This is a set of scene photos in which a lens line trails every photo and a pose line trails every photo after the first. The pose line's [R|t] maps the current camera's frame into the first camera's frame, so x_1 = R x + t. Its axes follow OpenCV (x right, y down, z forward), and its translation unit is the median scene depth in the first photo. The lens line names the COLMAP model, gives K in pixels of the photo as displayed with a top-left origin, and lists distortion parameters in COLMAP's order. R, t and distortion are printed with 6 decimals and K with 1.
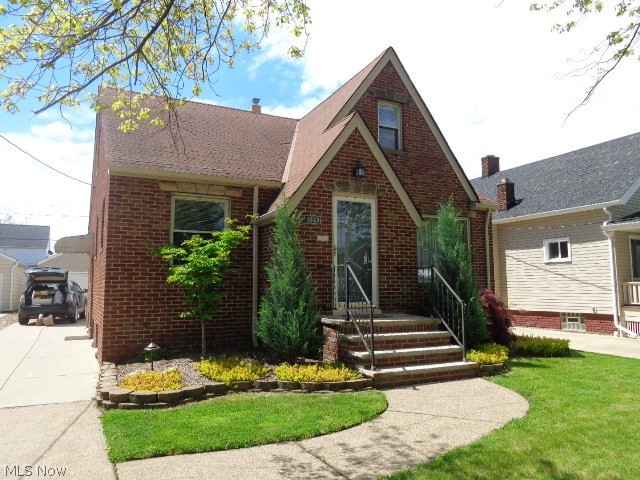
lens RADIAL K [[477.5, 0, 320.0], [0, 477.5, 240.0], [0, 0, 1]] dist [-0.000781, 0.000381]
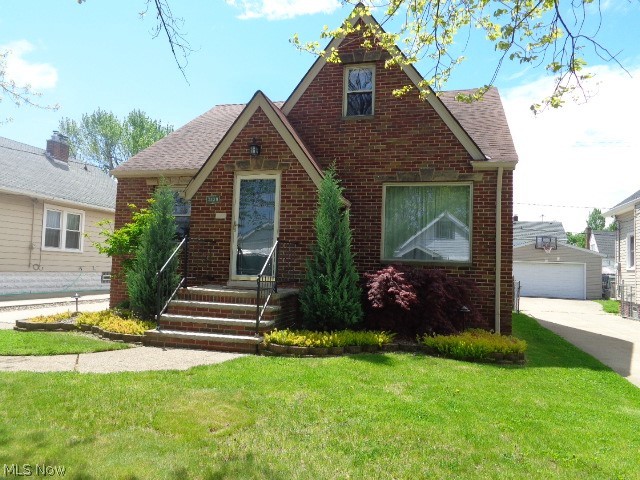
lens RADIAL K [[477.5, 0, 320.0], [0, 477.5, 240.0], [0, 0, 1]] dist [-0.000781, 0.000381]
pose [[0.741881, -0.013100, -0.670404, 0.939596], [0.031068, 0.999407, 0.014853, 0.044481], [0.669812, -0.031847, 0.741848, 0.343511]]
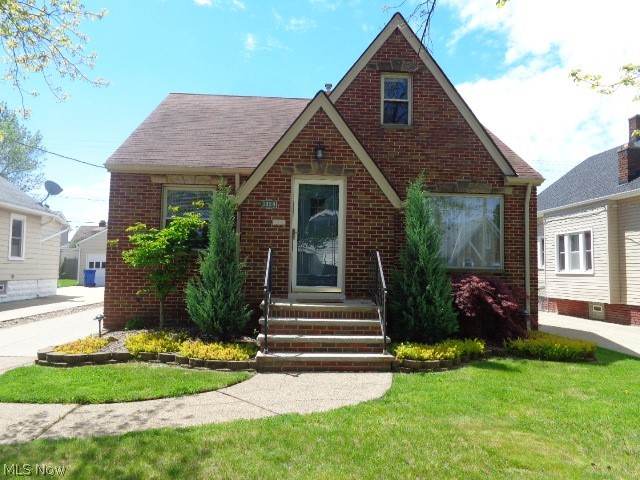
lens RADIAL K [[477.5, 0, 320.0], [0, 477.5, 240.0], [0, 0, 1]] dist [-0.000781, 0.000381]
pose [[0.921105, -0.005940, -0.389269, 0.492832], [0.018407, 0.999430, 0.028307, 0.007112], [0.388878, -0.033239, 0.920689, 0.104980]]
